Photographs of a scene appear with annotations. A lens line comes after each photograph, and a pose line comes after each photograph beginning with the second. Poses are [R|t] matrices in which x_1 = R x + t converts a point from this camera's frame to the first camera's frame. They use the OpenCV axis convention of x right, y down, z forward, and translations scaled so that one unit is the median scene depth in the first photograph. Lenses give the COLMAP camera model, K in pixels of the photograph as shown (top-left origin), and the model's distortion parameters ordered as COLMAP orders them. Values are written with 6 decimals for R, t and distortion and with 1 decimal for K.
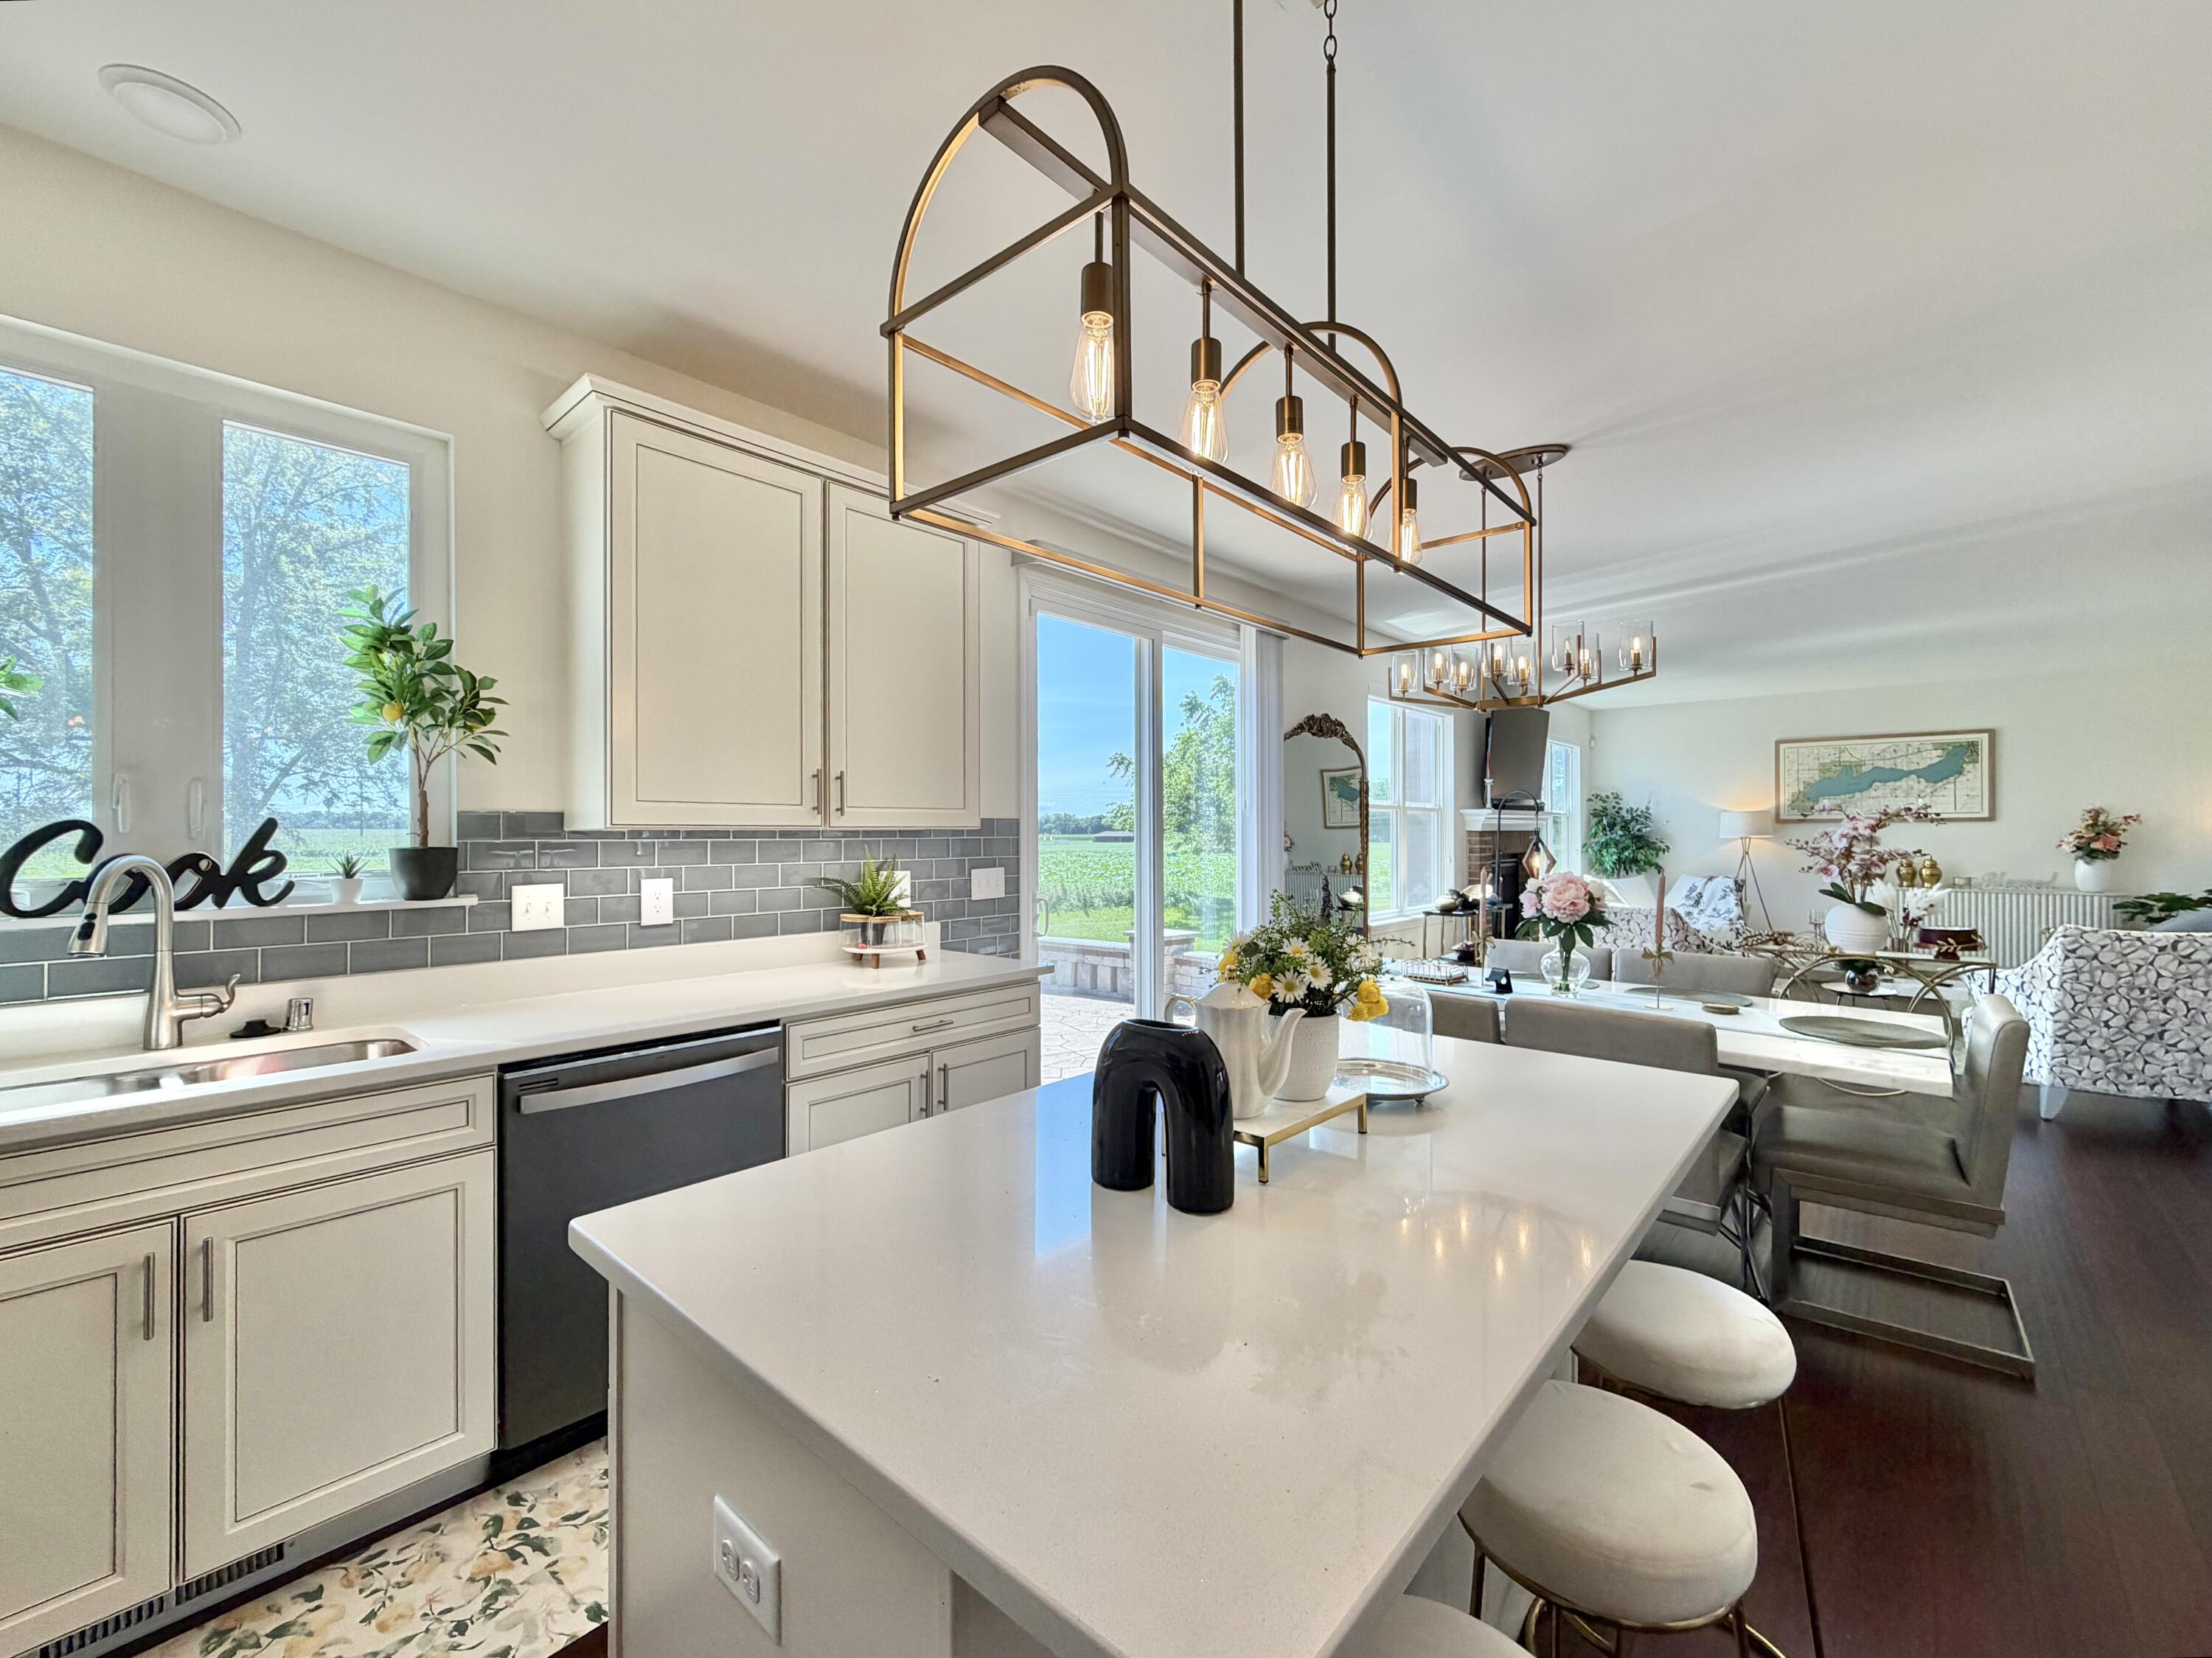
lens RADIAL K [[907.9, 0, 1106.0], [0, 907.9, 829.0], [0, 0, 1]] dist [0.000525, -0.000198]
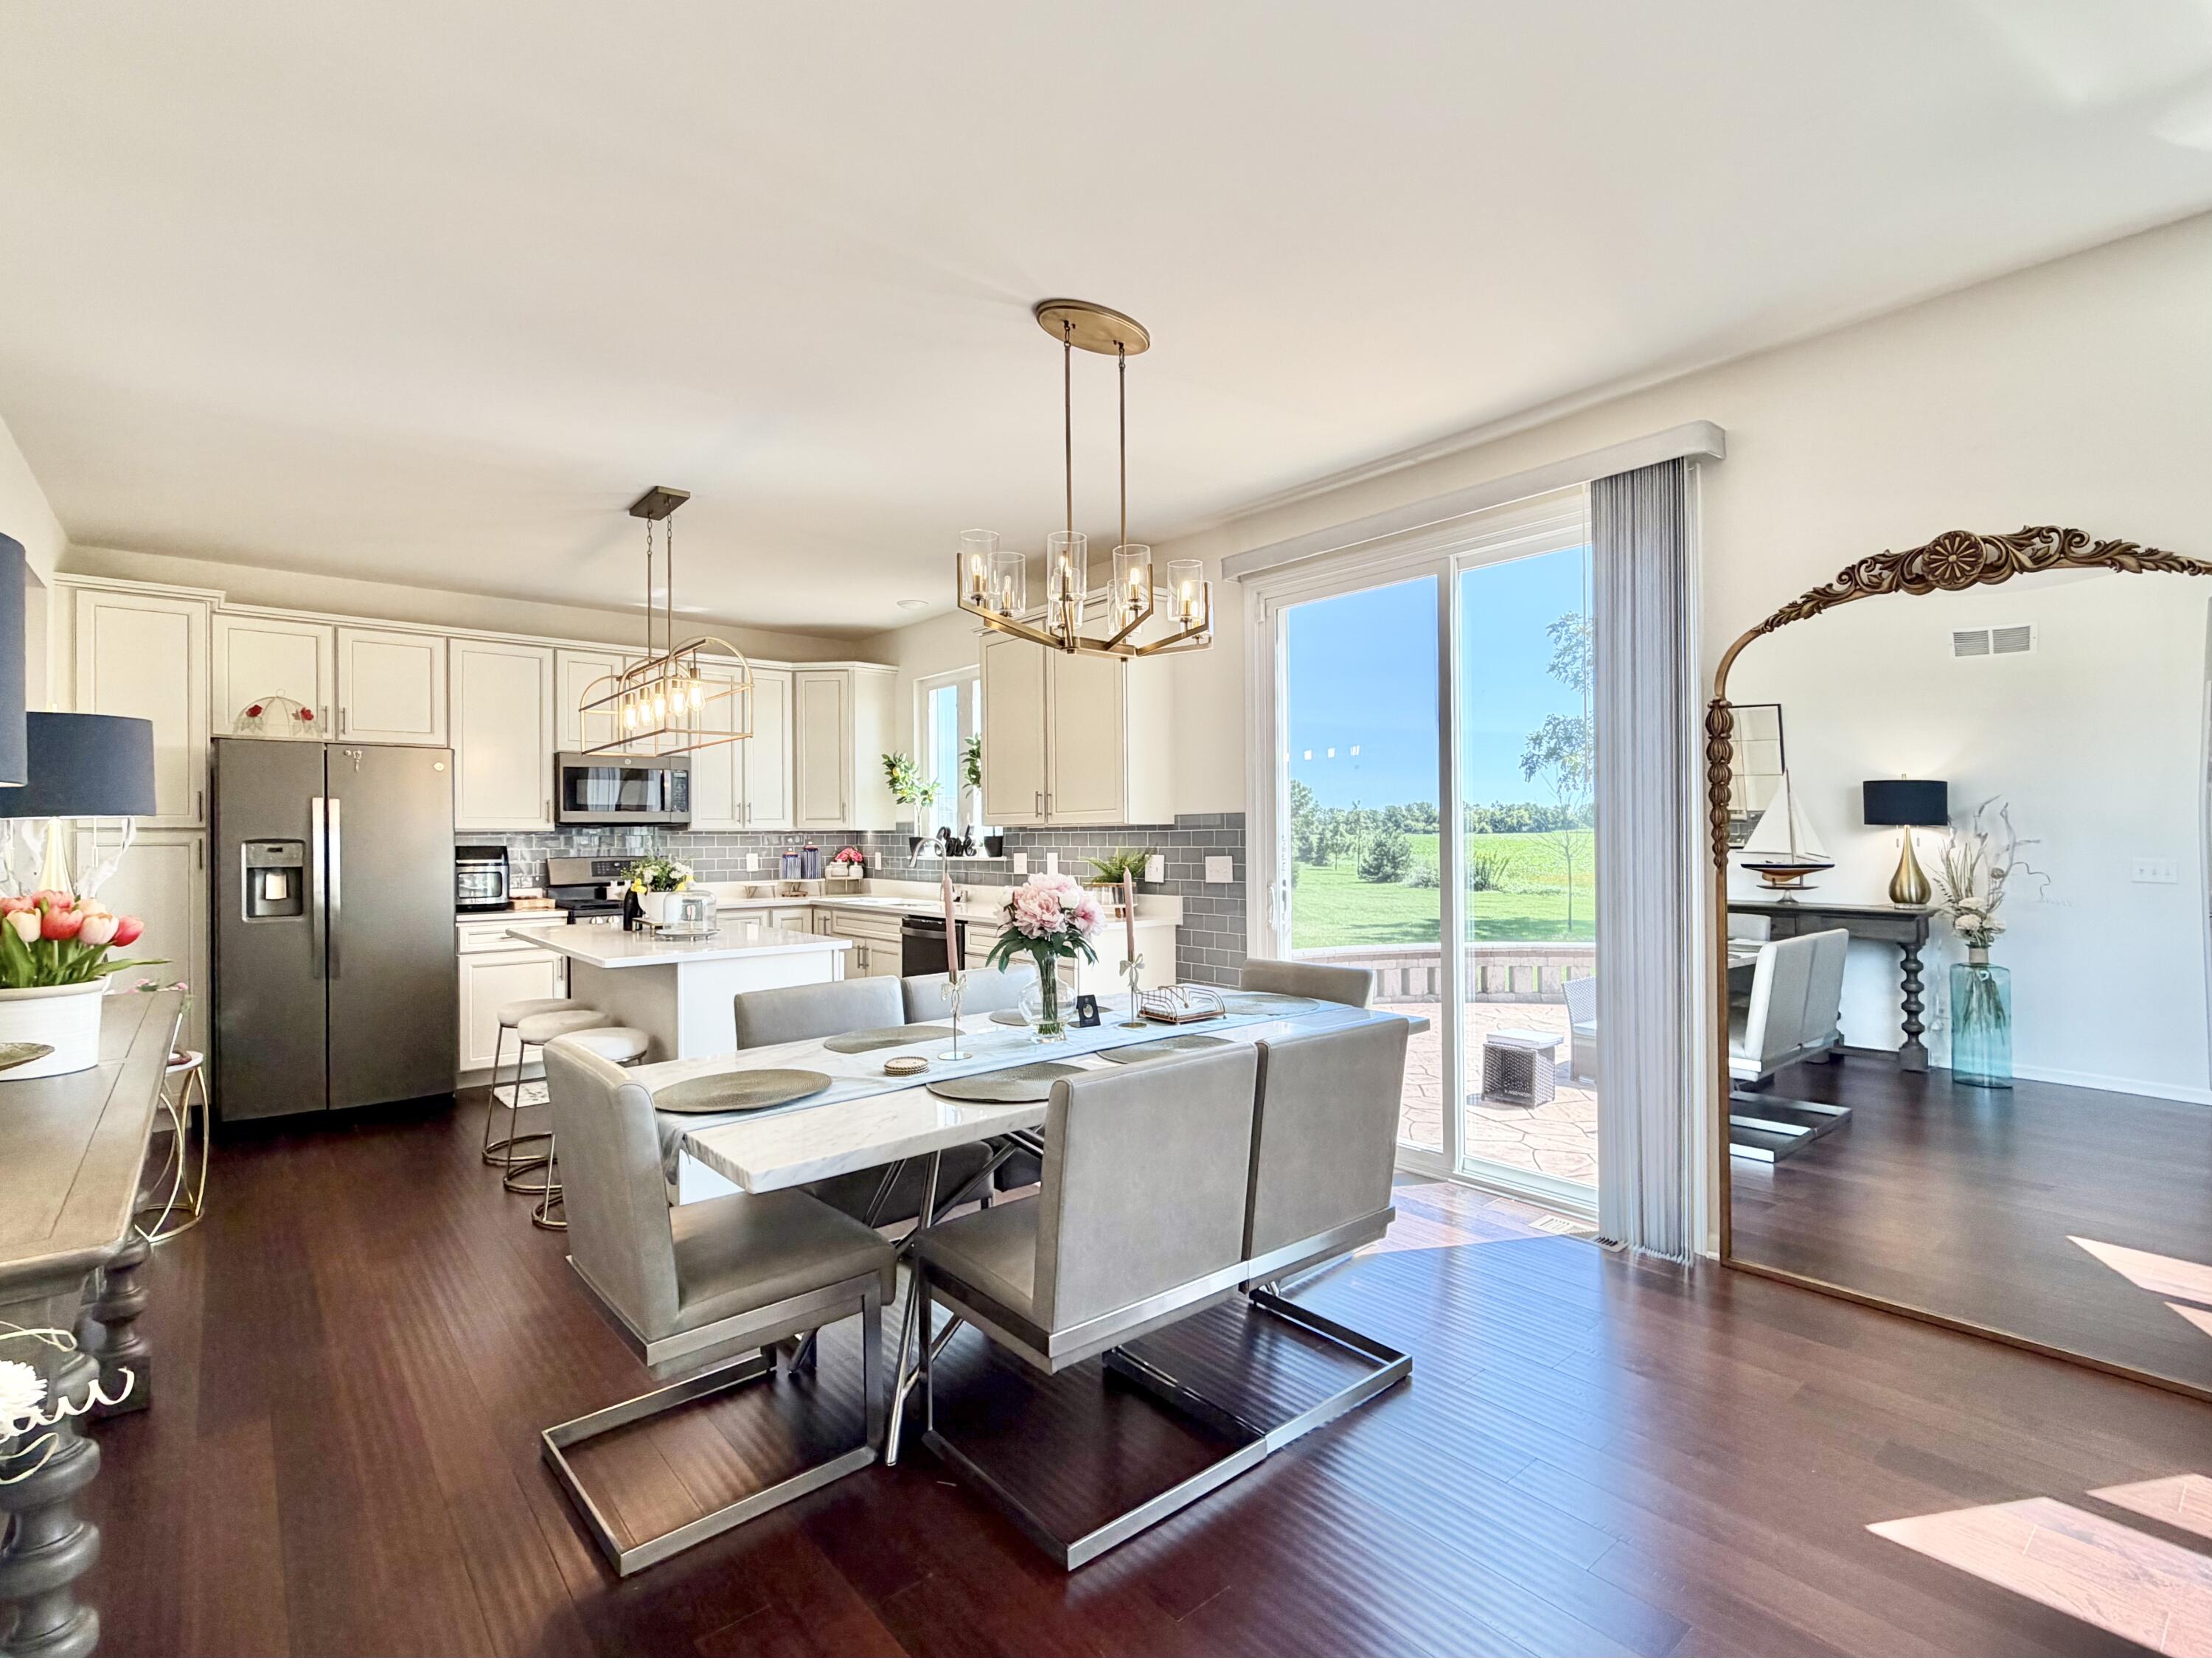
lens RADIAL K [[1052.4, 0, 1106.0], [0, 1052.4, 829.0], [0, 0, 1]] dist [-0.000451, -0.000067]
pose [[-0.144644, -0.005814, -0.989467, 1.929520], [0.012080, 0.999898, -0.007641, 0.025986], [0.989410, -0.013058, -0.144559, 1.661796]]
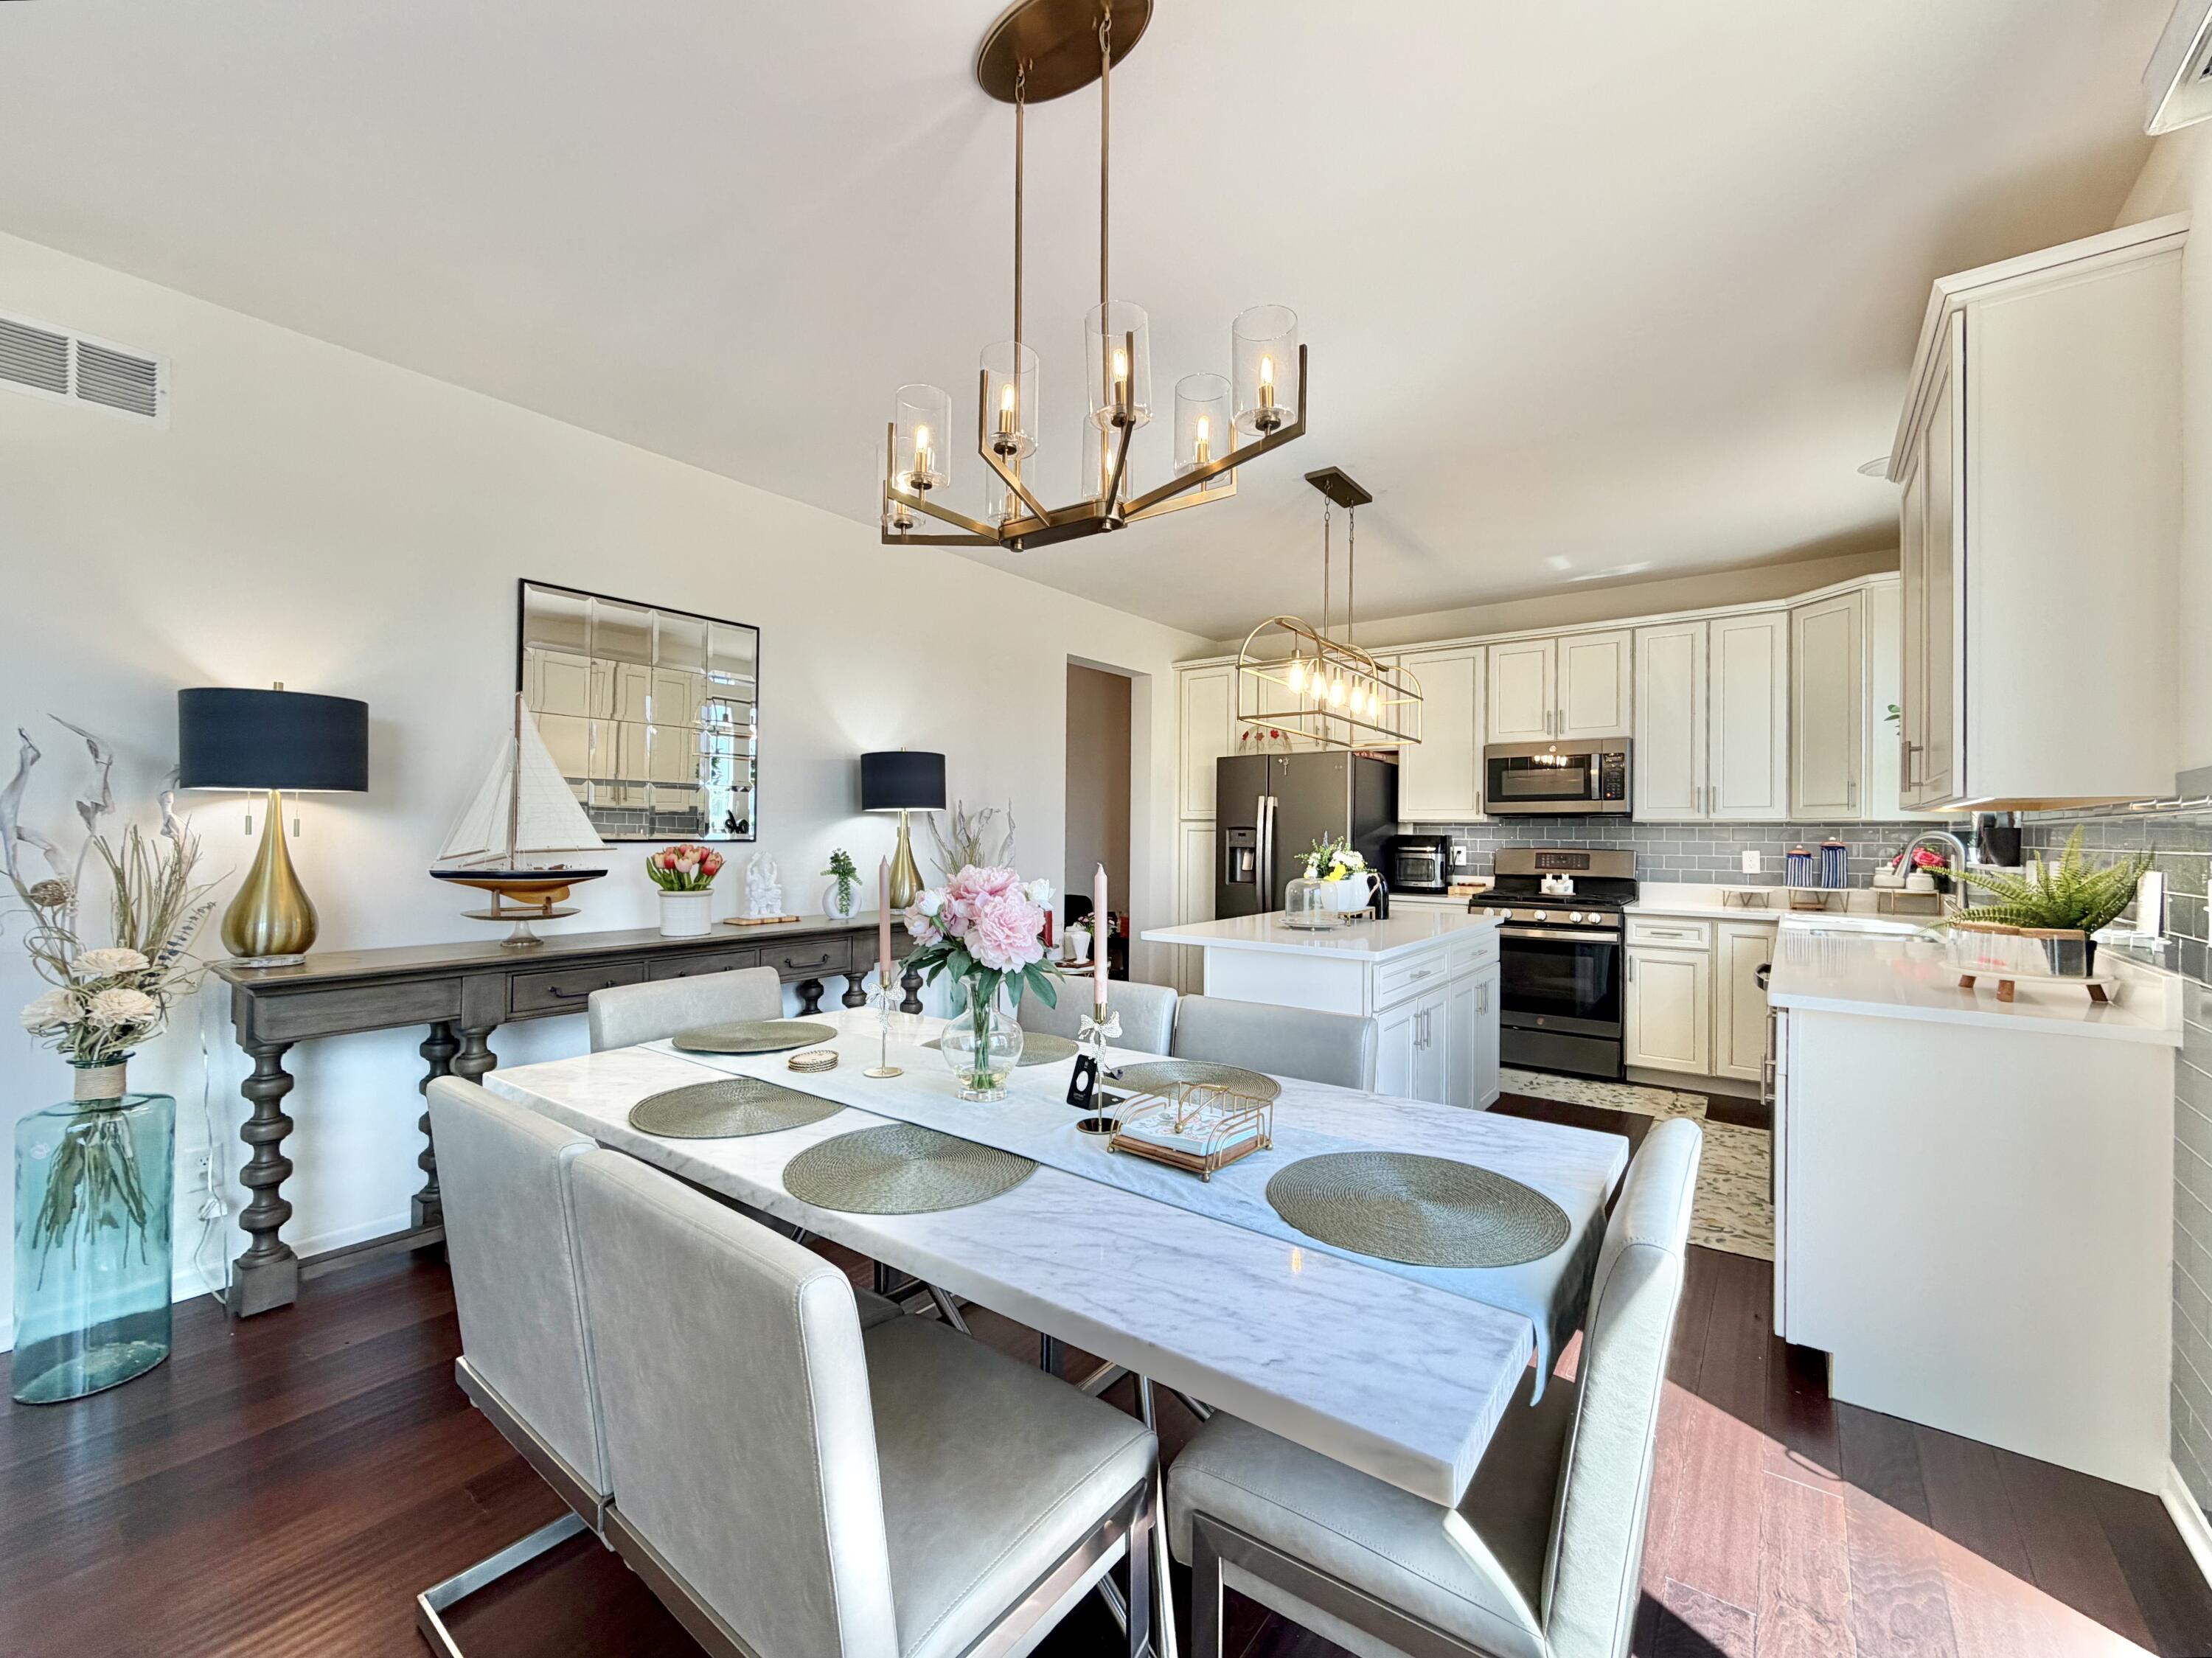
lens RADIAL K [[913.9, 0, 1084.1], [0, 913.9, 823.4], [0, 0, 1]] dist [-0.000267, -0.000092]
pose [[-0.997418, -0.008490, -0.071317, 0.708385], [-0.007366, 0.999845, -0.016005, 0.043540], [0.071442, -0.015439, -0.997325, 2.201062]]
